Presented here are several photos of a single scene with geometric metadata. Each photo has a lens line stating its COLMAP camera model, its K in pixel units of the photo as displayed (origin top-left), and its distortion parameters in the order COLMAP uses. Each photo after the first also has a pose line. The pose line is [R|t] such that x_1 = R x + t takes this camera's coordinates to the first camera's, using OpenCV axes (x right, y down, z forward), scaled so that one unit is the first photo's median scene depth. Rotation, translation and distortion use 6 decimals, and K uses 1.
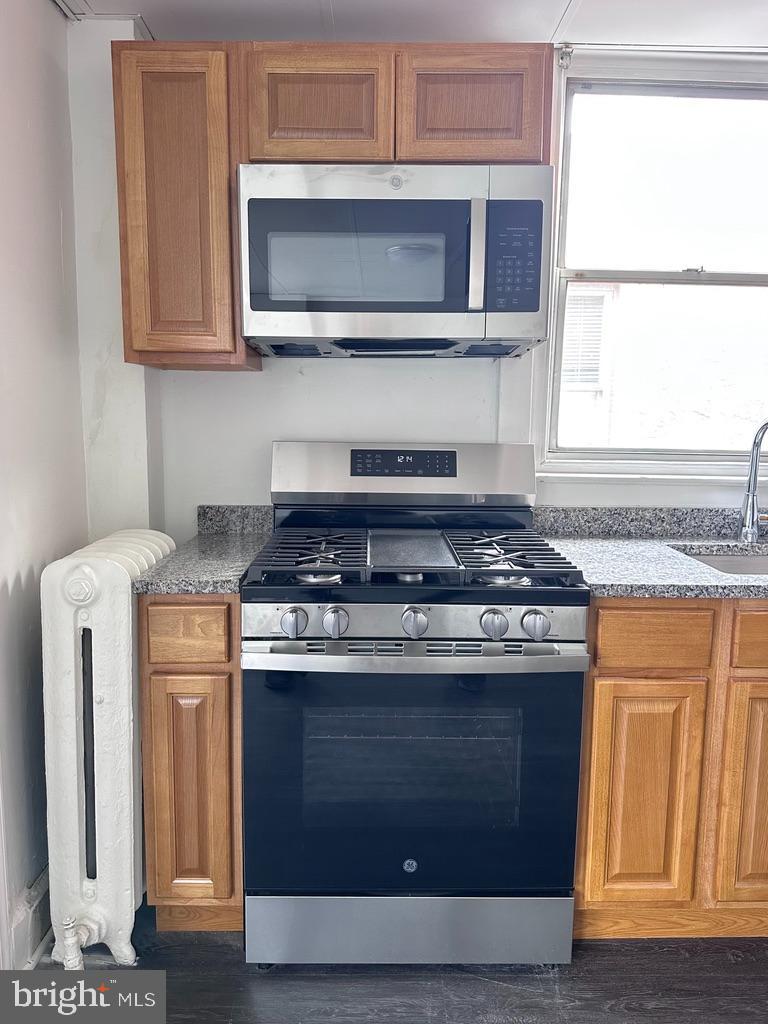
lens RADIAL K [[746.1, 0, 384.0], [0, 746.1, 512.0], [0, 0, 1]] dist [0.051203, -0.066809]
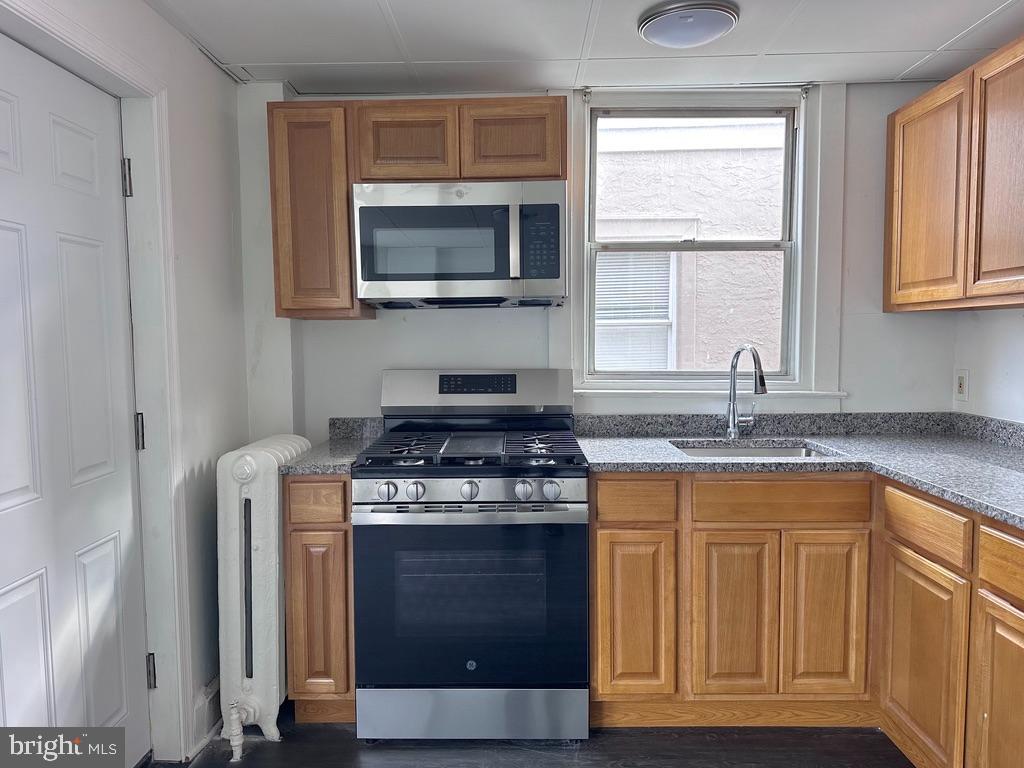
lens RADIAL K [[721.7, 0, 511.4], [0, 721.7, 392.3], [0, 0, 1]] dist [0.105524, -0.184285]
pose [[0.999426, -0.016259, -0.029736, 0.152097], [0.014351, 0.997892, -0.063293, 0.041138], [0.030703, 0.062830, 0.997552, -0.387740]]
